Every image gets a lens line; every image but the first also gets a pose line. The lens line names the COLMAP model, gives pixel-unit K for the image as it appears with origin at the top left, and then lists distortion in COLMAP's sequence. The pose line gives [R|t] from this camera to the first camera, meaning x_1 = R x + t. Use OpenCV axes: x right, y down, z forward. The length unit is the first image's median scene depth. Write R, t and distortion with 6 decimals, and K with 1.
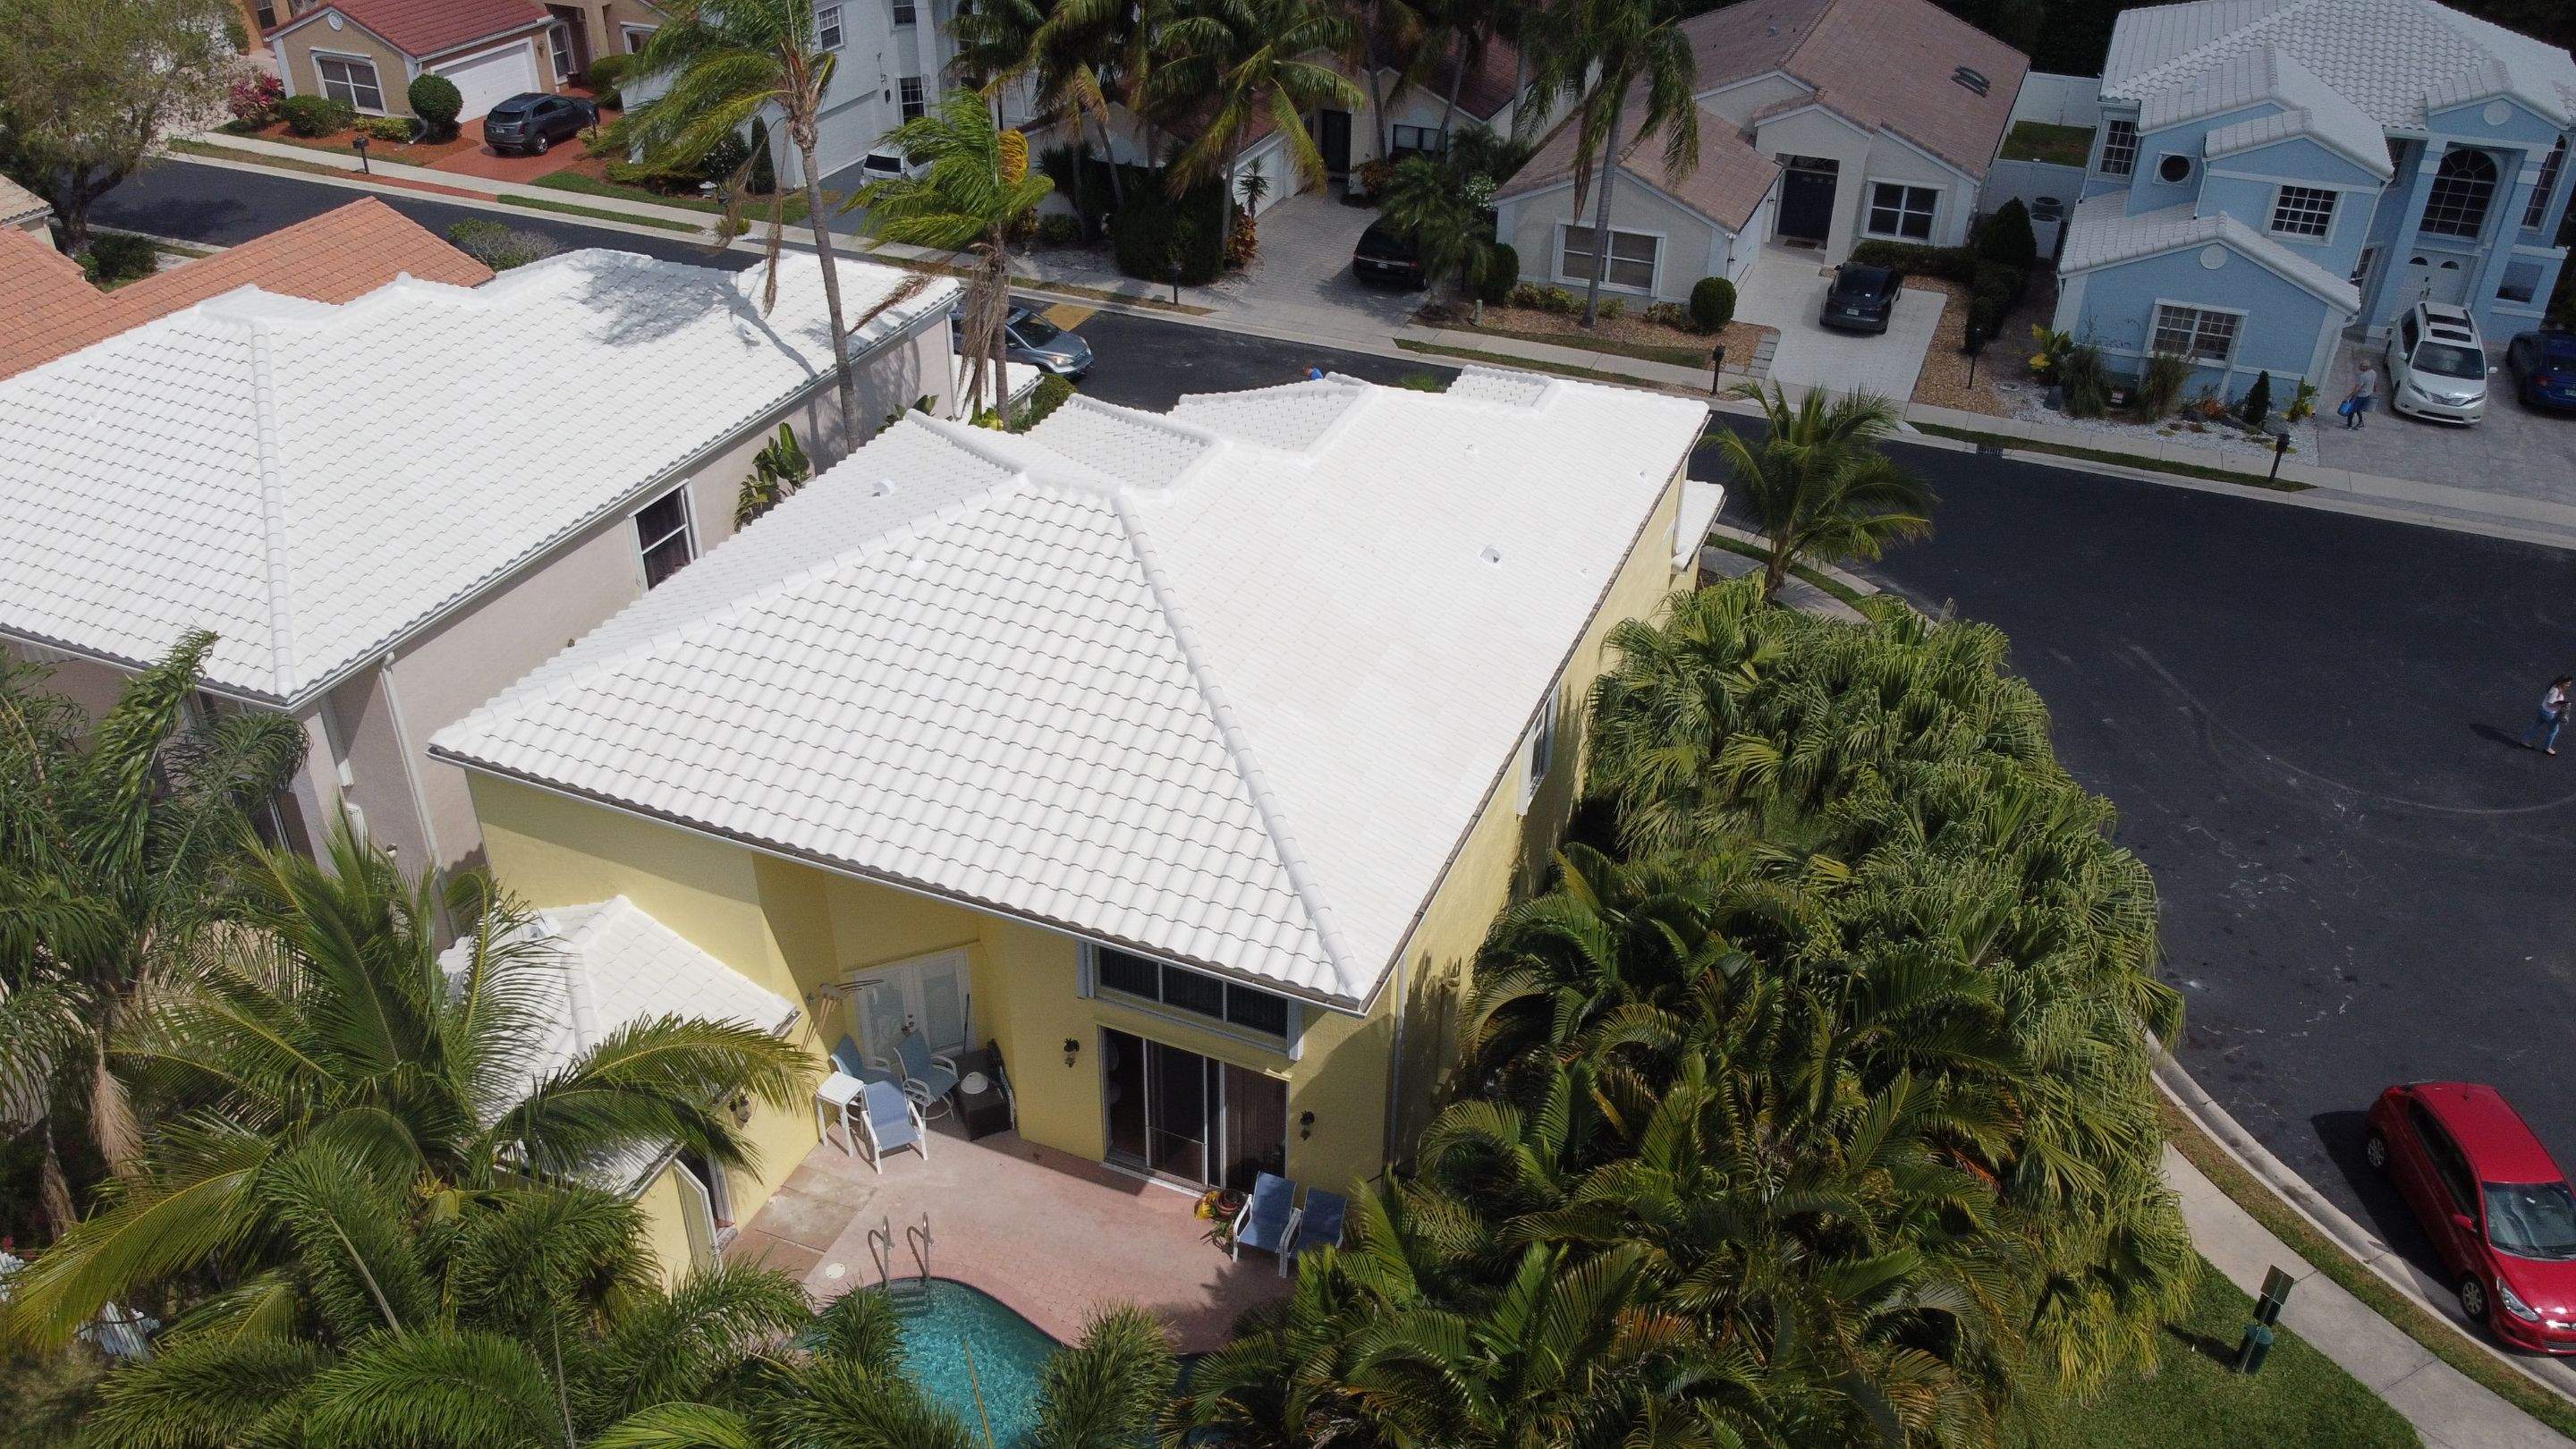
lens RADIAL K [[1937.0, 0, 1278.8], [0, 1937.0, 724.9], [0, 0, 1]] dist [-0.006388, -0.002168]
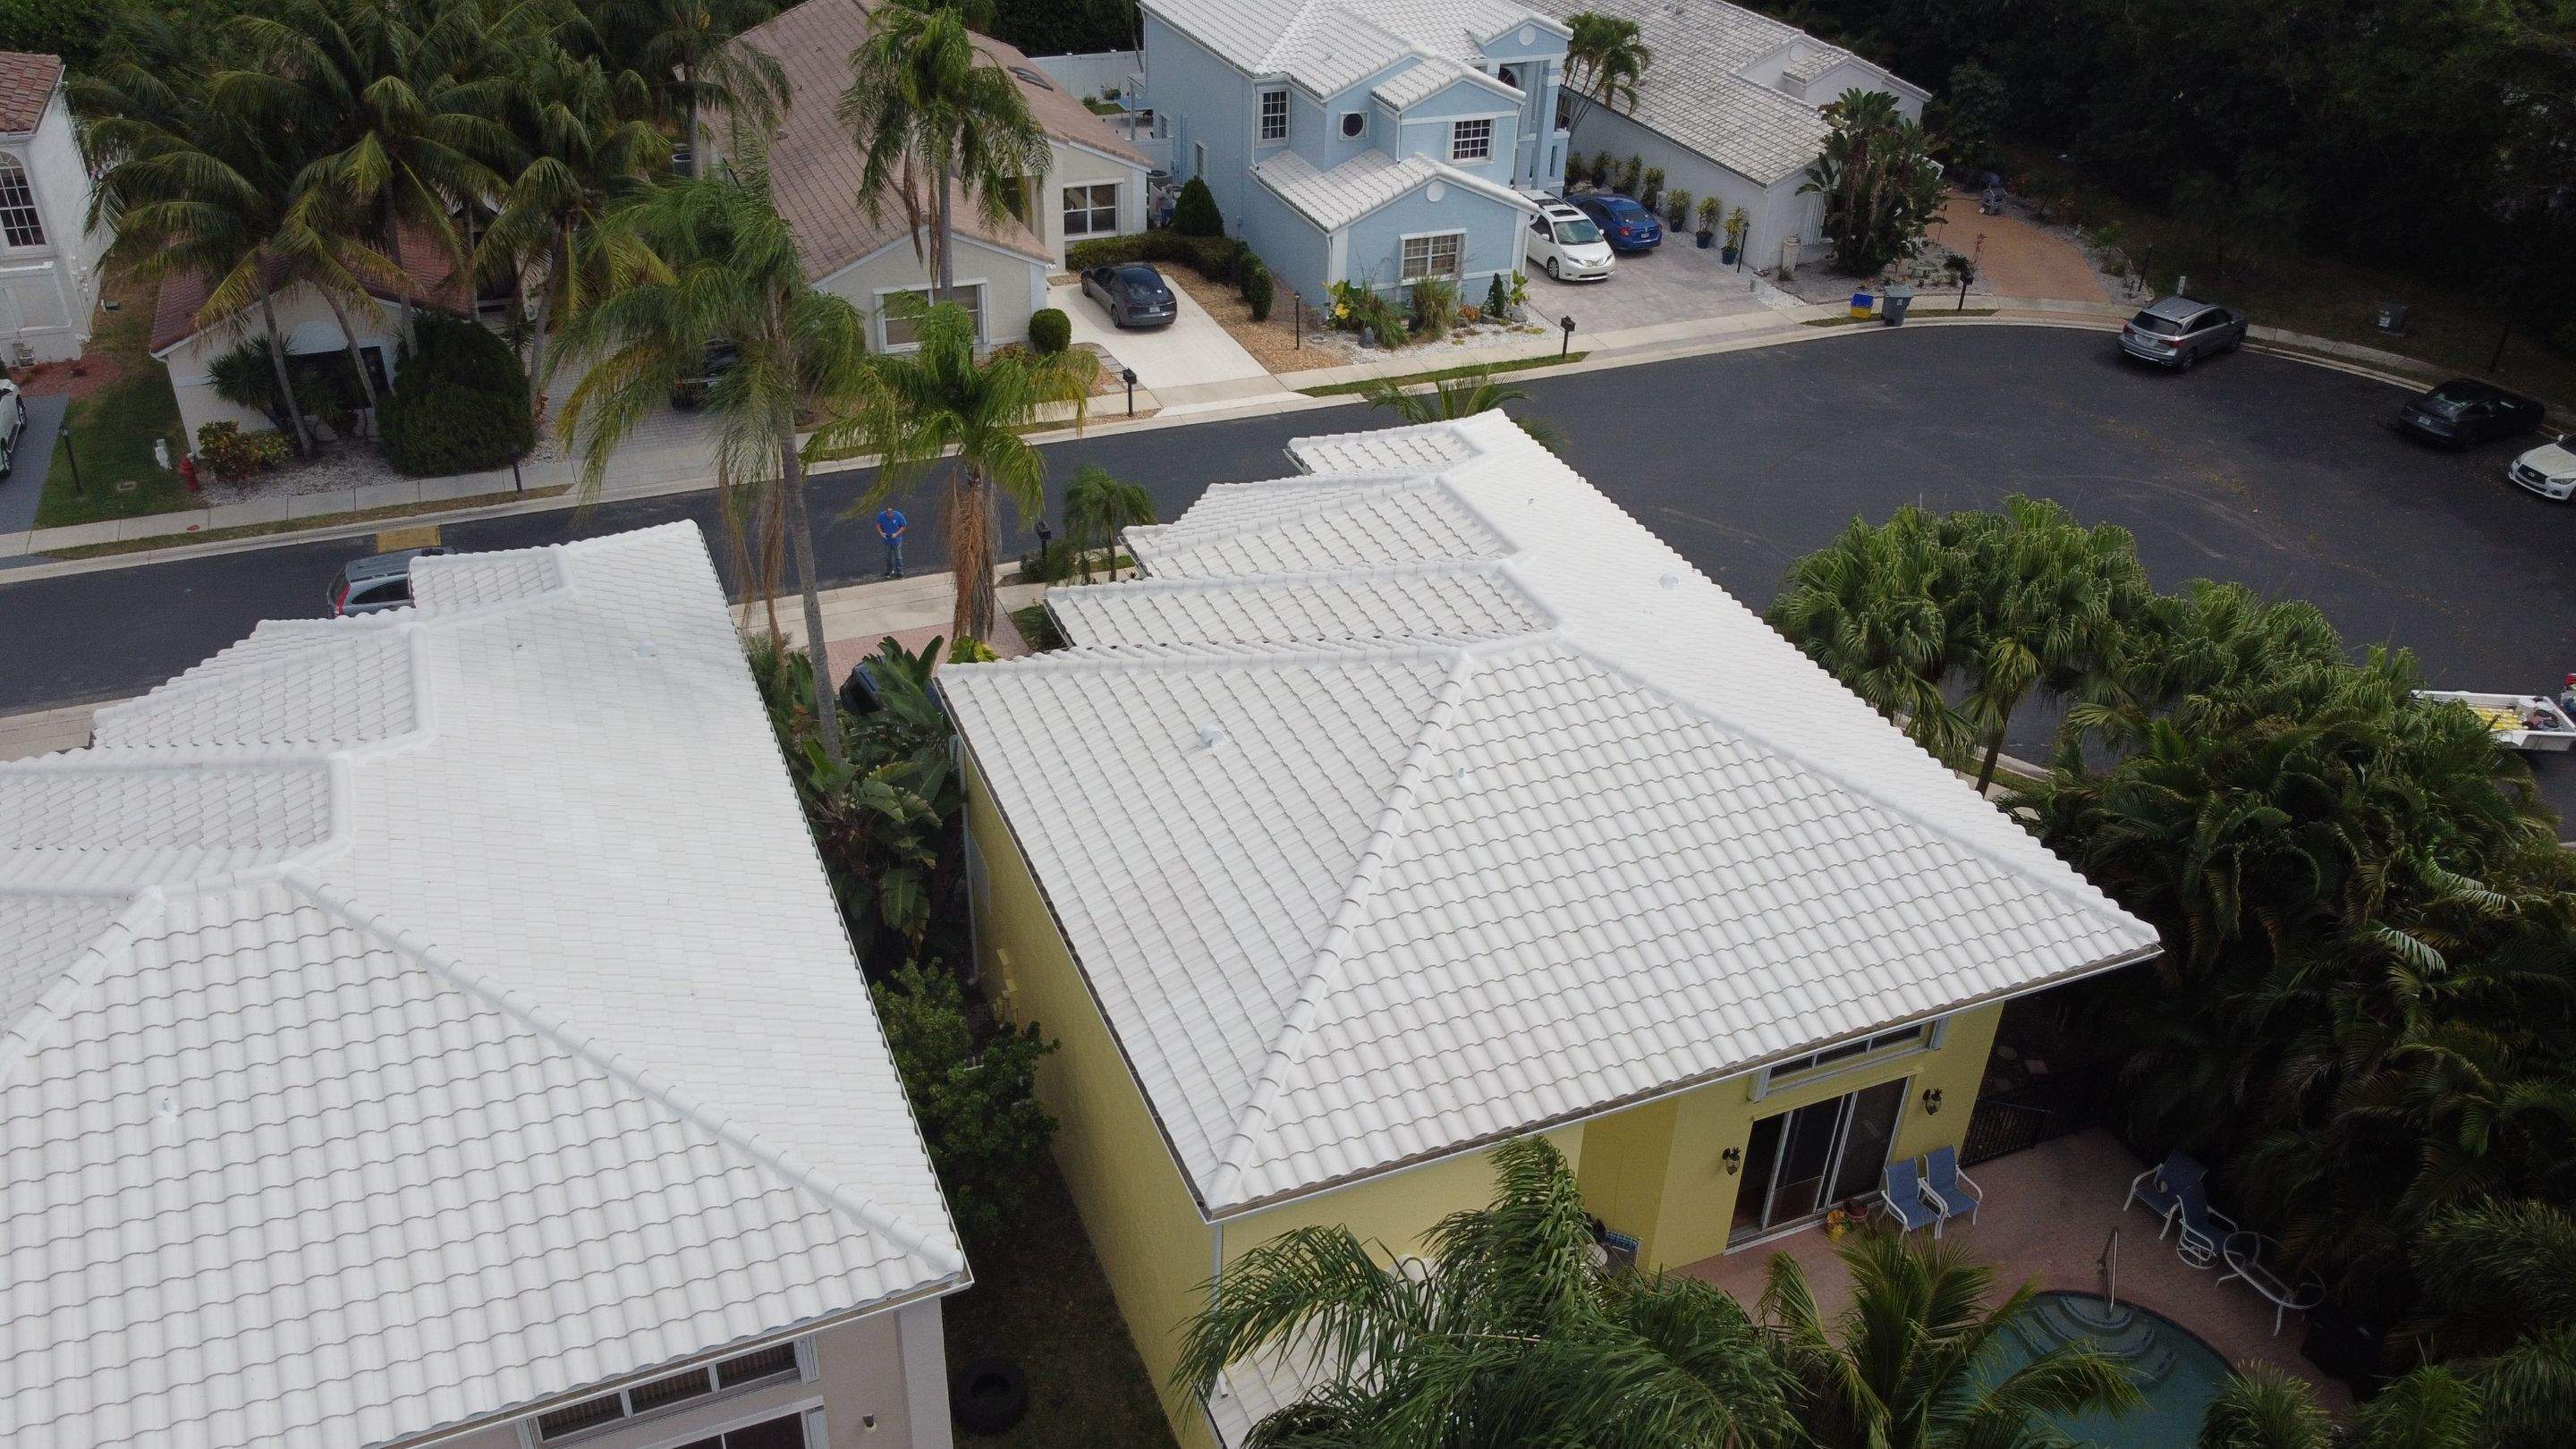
lens RADIAL K [[1937.0, 0, 1281.1], [0, 1937.0, 723.5], [0, 0, 1]] dist [-0.006388, -0.002168]
pose [[0.704946, -0.366435, 0.607270, -0.418753], [0.358408, 0.922883, 0.140824, -0.140594], [-0.612042, 0.118378, 0.781915, 0.167714]]
